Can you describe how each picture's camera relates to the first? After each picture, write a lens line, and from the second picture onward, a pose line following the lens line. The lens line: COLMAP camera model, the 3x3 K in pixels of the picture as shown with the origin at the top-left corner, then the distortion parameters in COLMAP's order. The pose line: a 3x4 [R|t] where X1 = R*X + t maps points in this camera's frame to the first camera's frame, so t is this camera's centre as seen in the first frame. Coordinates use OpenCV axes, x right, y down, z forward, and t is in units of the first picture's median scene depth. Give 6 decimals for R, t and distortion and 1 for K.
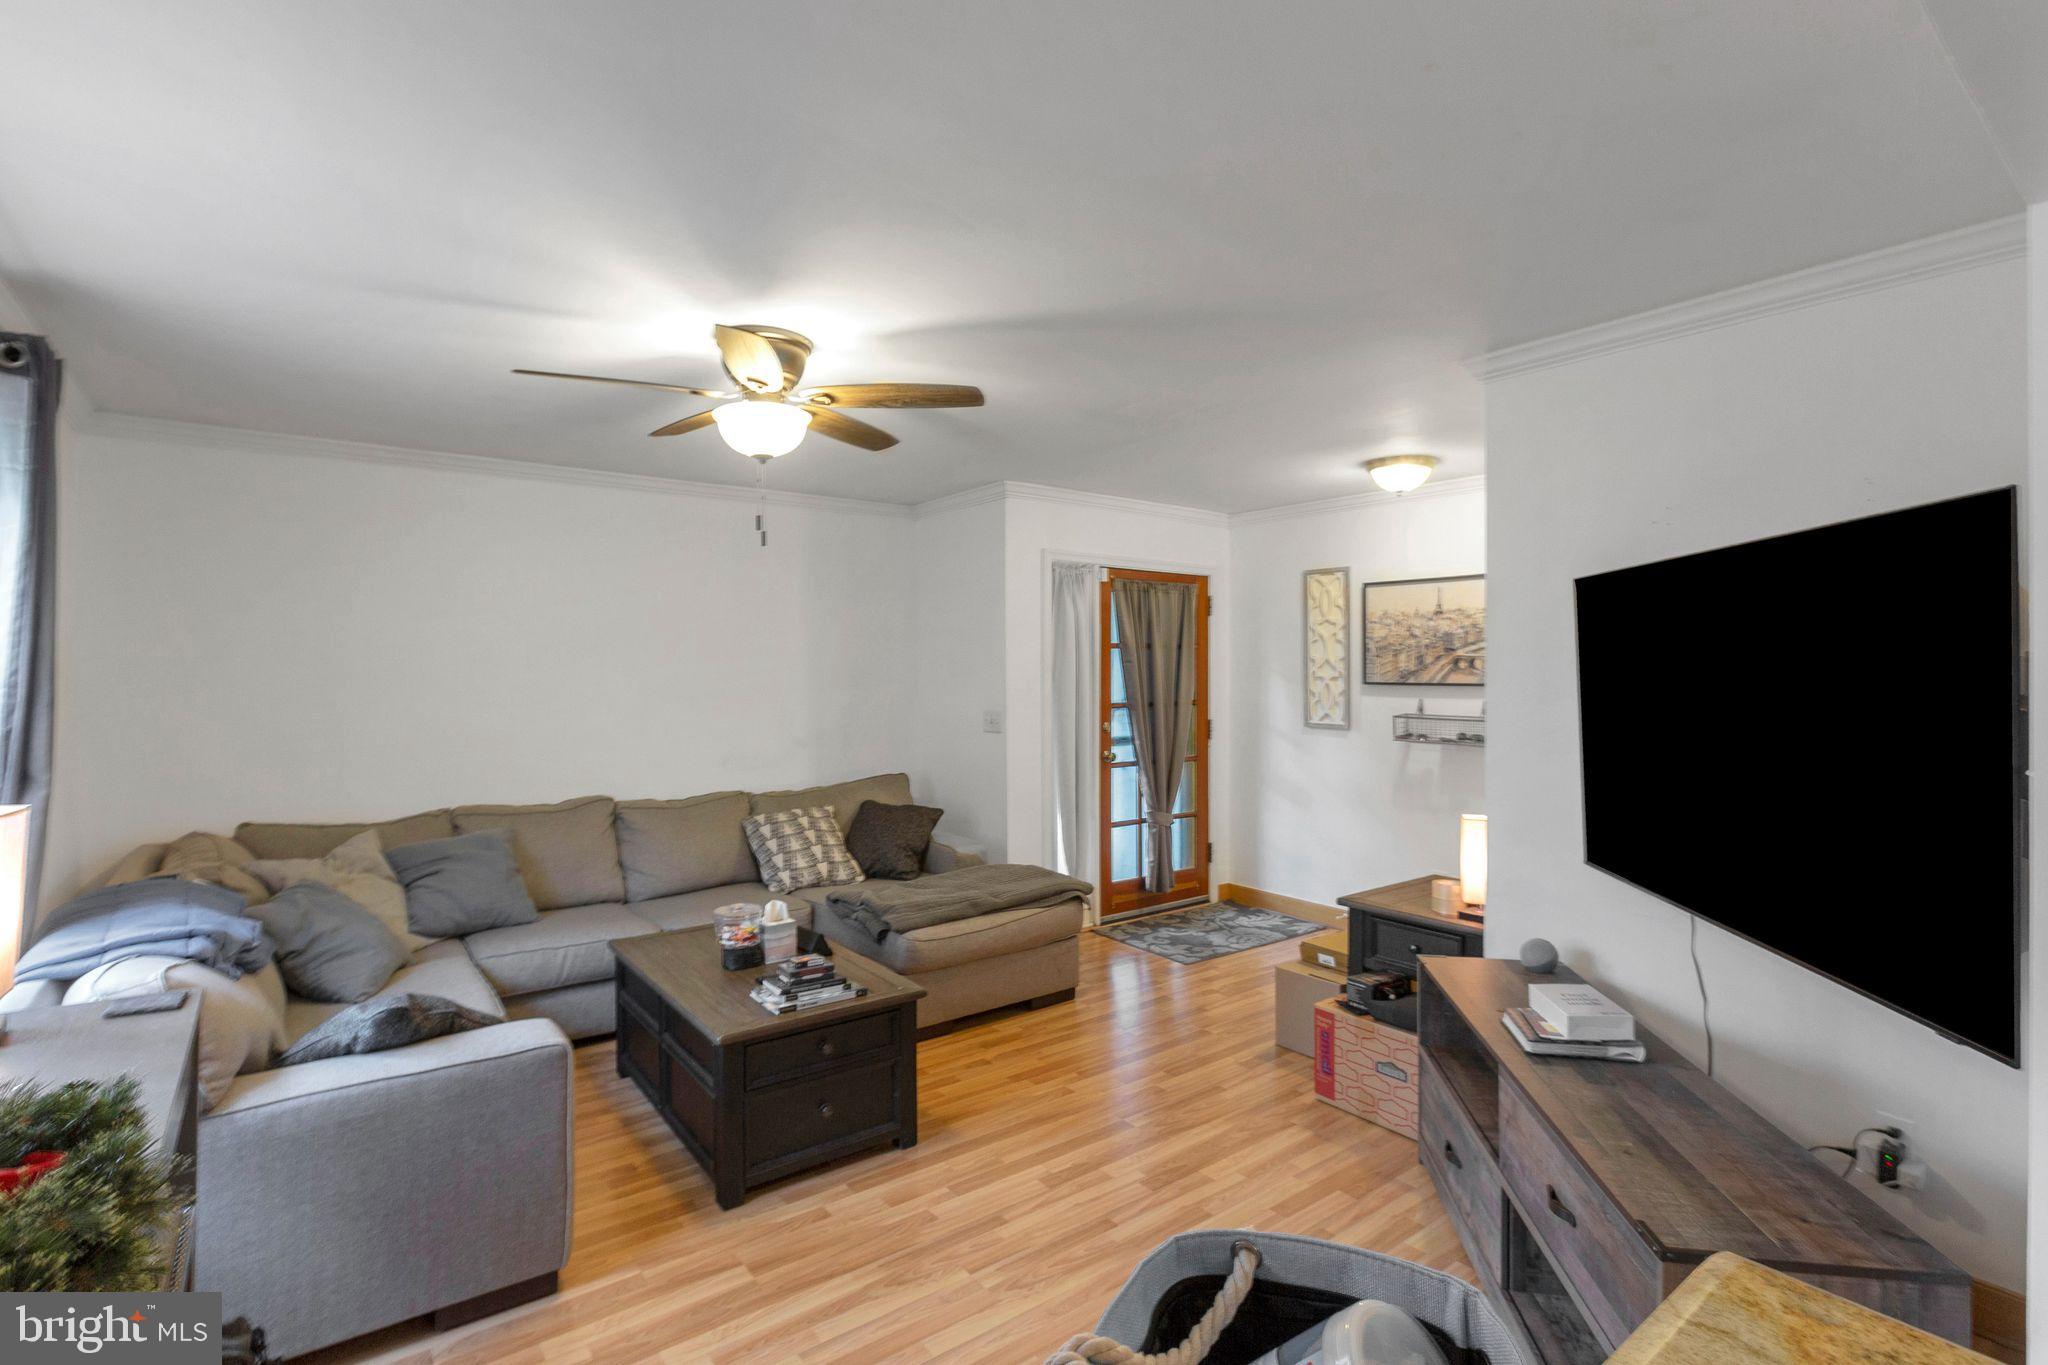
lens RADIAL K [[985.5, 0, 1027.5], [0, 985.5, 677.6], [0, 0, 1]] dist [-0.004979, -0.000274]
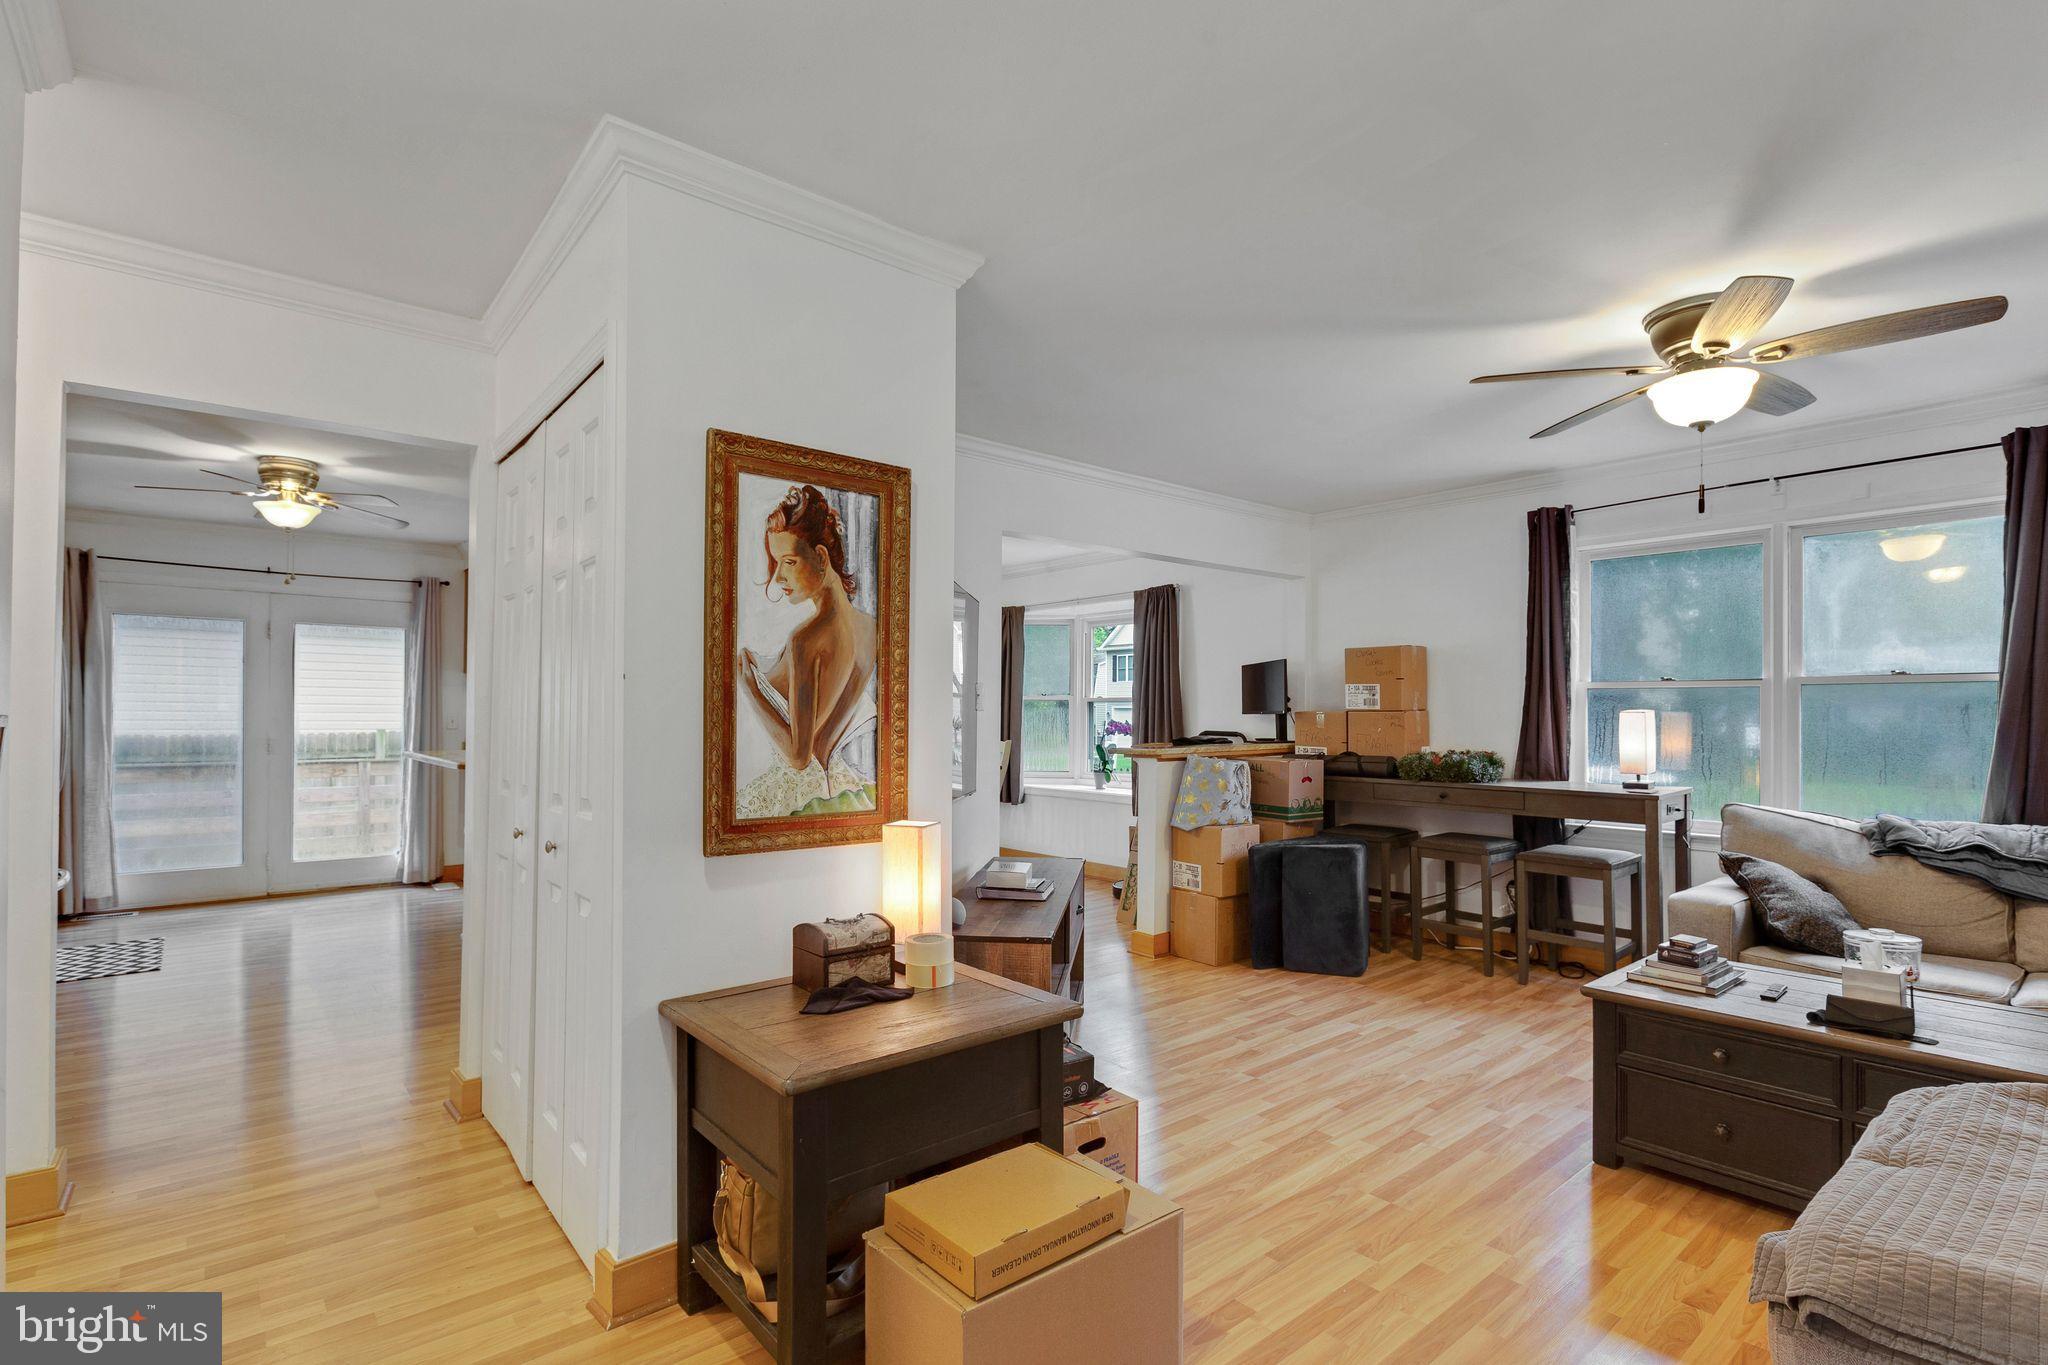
lens RADIAL K [[980.6, 0, 1018.9], [0, 980.6, 708.5], [0, 0, 1]] dist [-0.019591, 0.000186]
pose [[-0.999528, -0.004606, -0.030368, 0.260405], [-0.004556, 0.999988, -0.001713, 0.037397], [0.030376, -0.001573, -0.999537, 1.102657]]
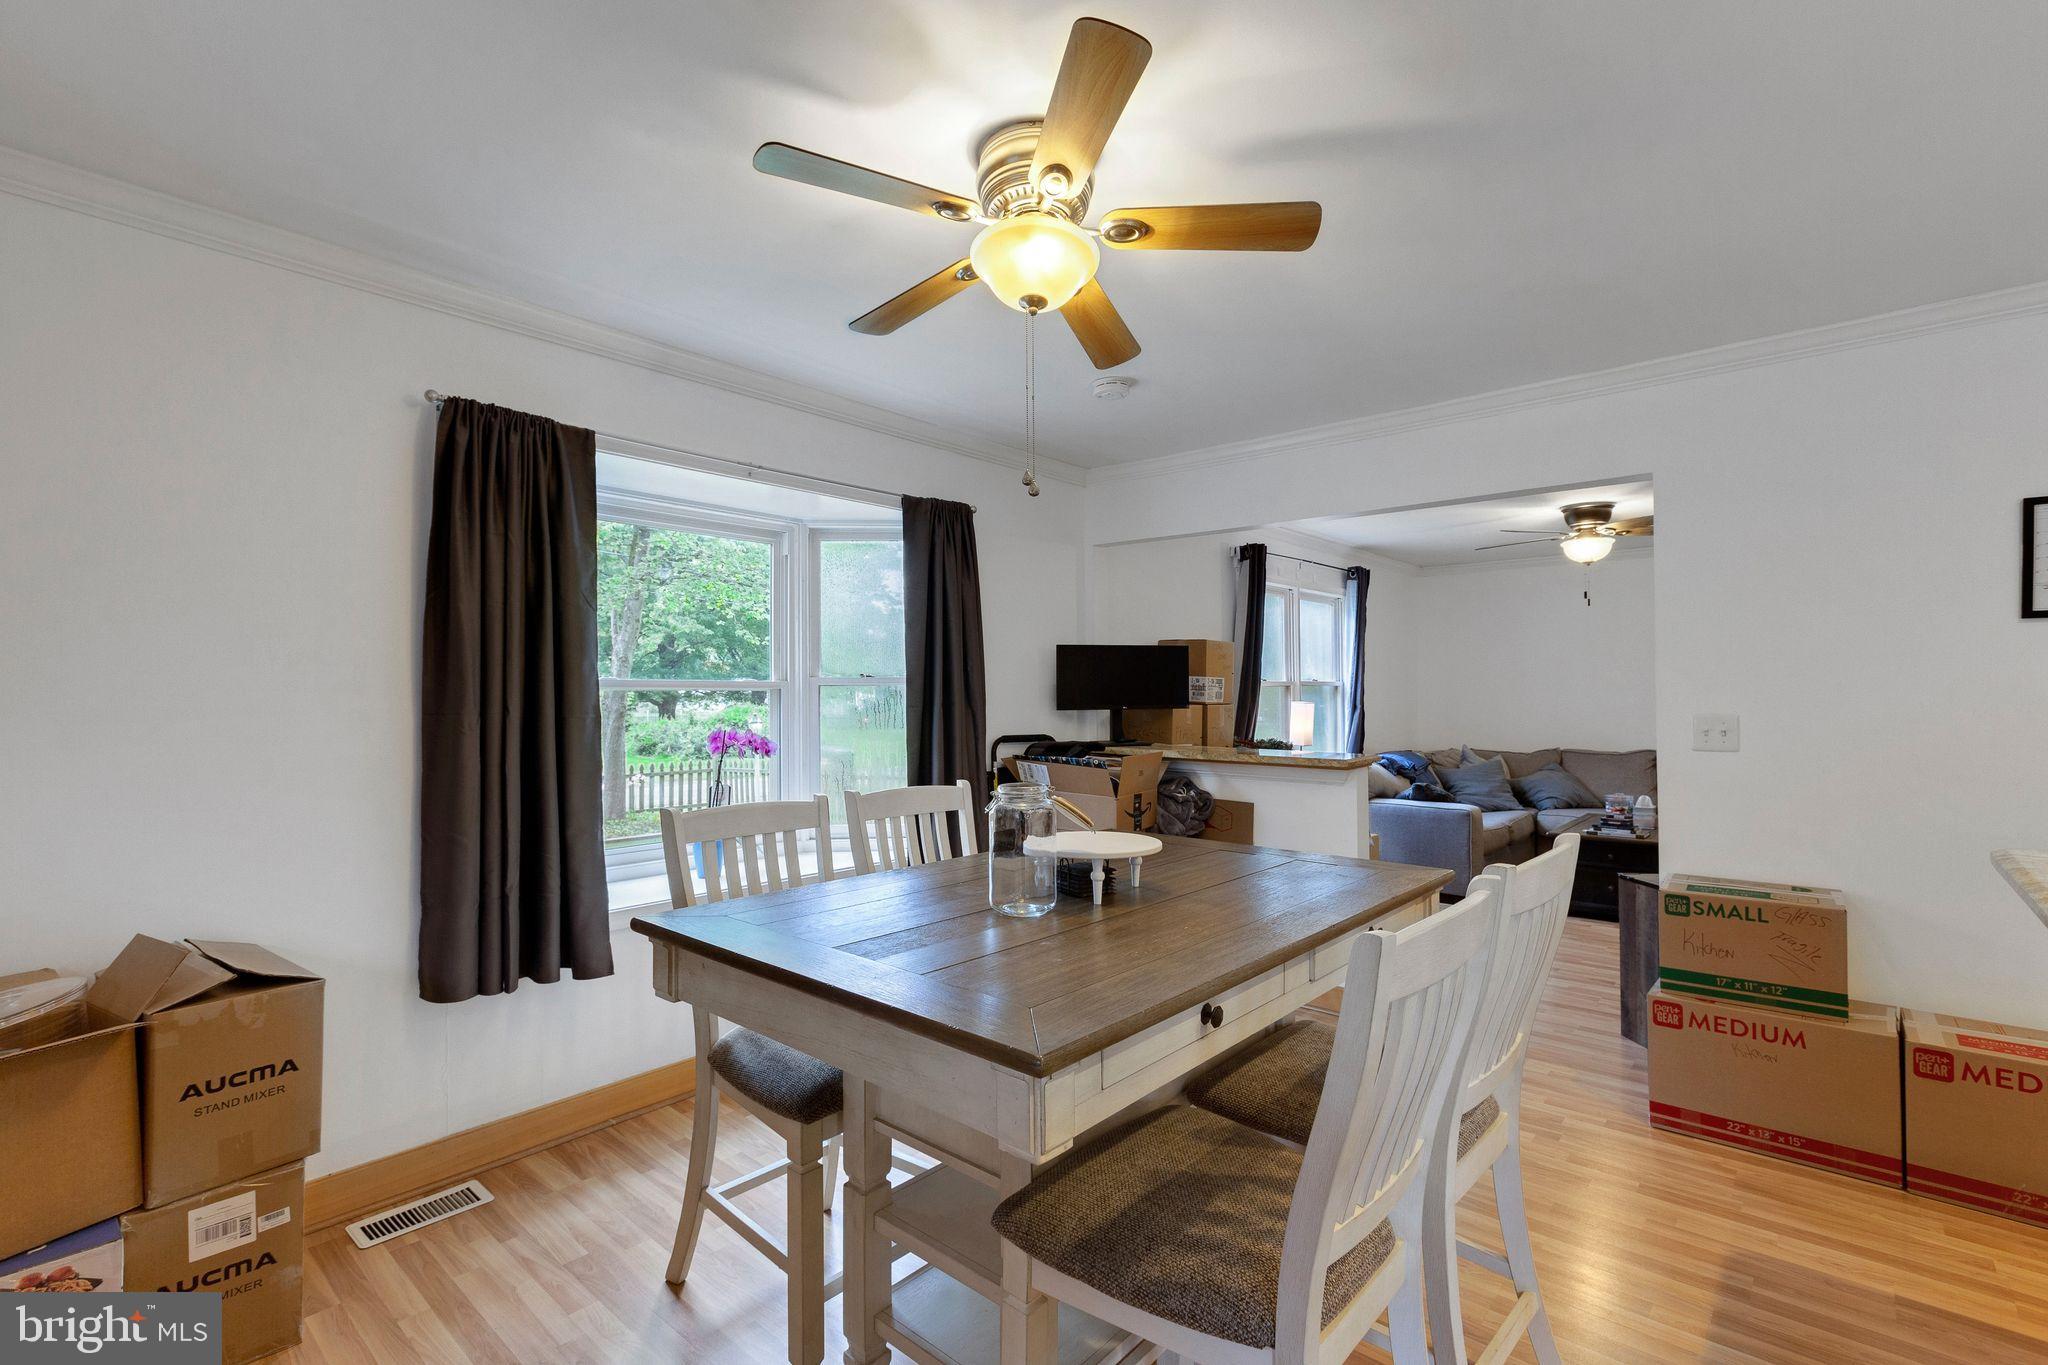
lens RADIAL K [[946.5, 0, 1035.7], [0, 946.5, 684.1], [0, 0, 1]] dist [0.001893, 0.000174]
pose [[0.201513, -0.013009, -0.979399, 0.796039], [-0.001379, 0.999907, -0.013565, 0.029510], [0.979485, 0.004084, 0.201476, -0.271949]]
